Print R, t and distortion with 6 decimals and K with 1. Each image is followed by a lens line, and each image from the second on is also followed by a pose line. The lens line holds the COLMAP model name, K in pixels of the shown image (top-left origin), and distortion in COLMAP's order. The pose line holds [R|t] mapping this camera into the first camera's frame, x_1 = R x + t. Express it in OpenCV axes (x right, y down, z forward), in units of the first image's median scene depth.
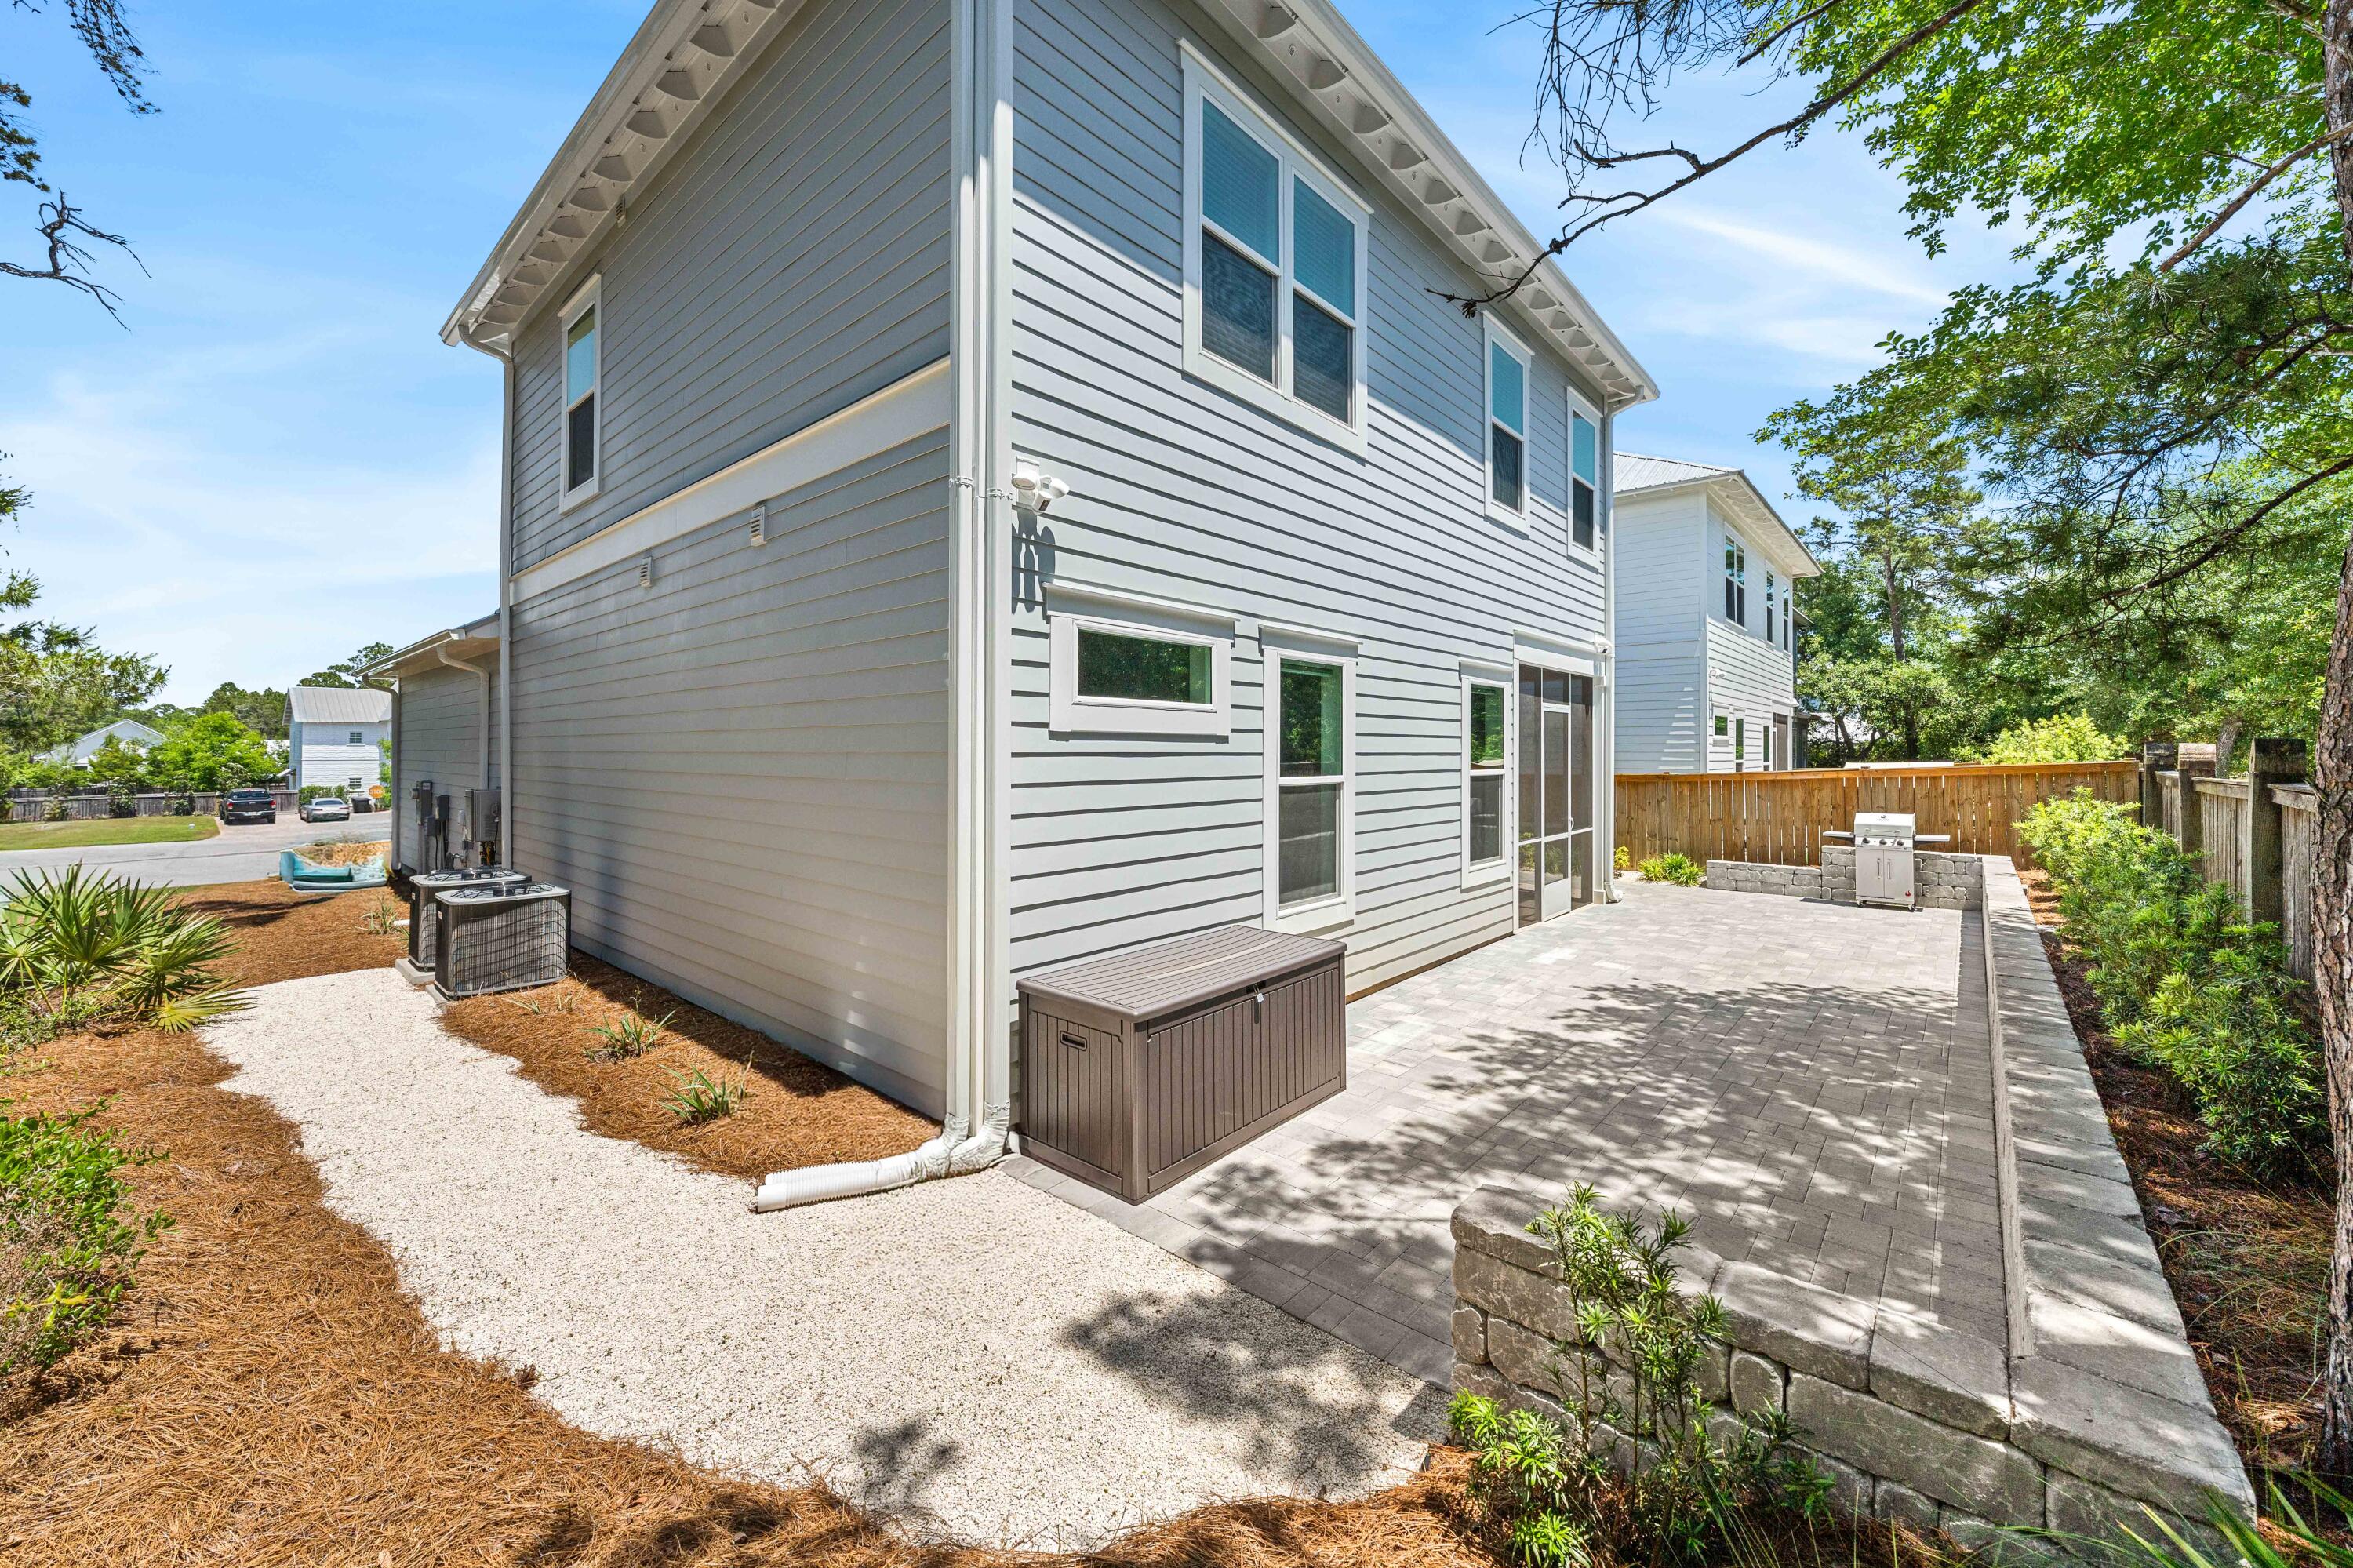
lens RADIAL K [[891.5, 0, 1172.1], [0, 891.5, 763.3], [0, 0, 1]] dist [-0.000858, -0.000119]
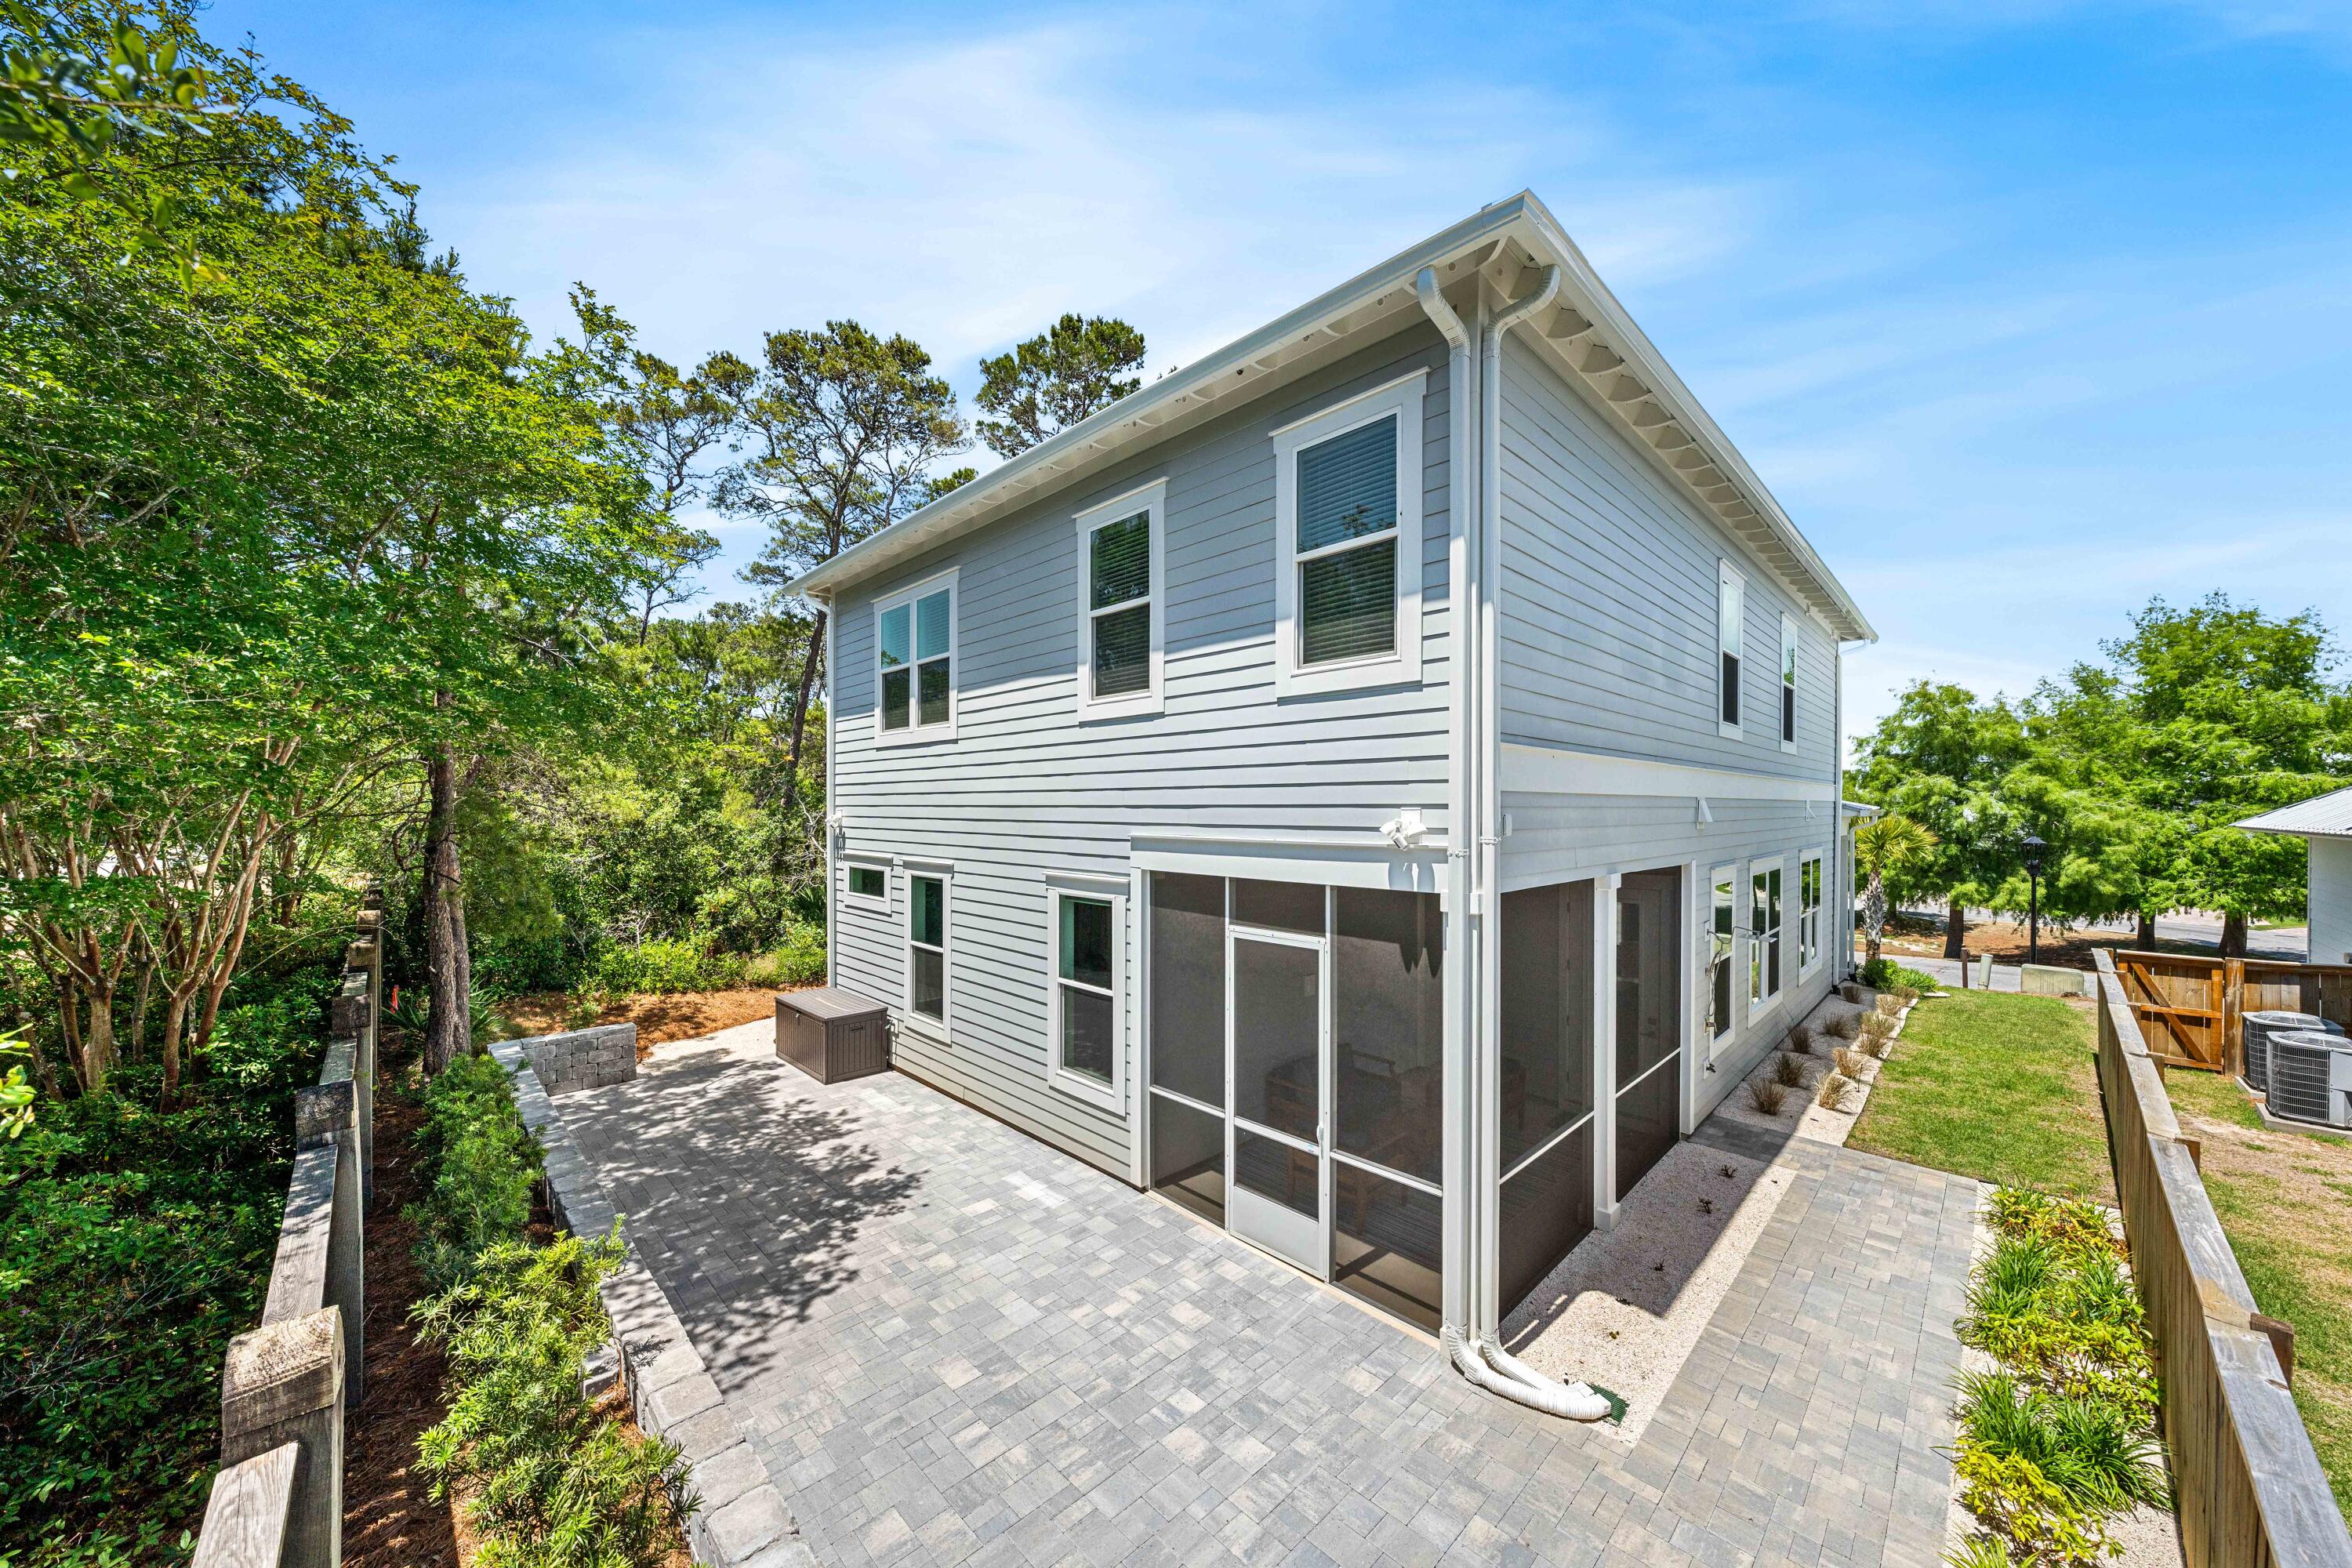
lens RADIAL K [[820.0, 0, 1169.5], [0, 820.0, 801.6], [0, 0, 1]] dist [0.003445, 0.000374]
pose [[-0.078551, -0.000986, -0.996910, 2.223804], [-0.008414, 0.999965, -0.000326, -0.343768], [0.996875, 0.008362, -0.078556, 2.087010]]
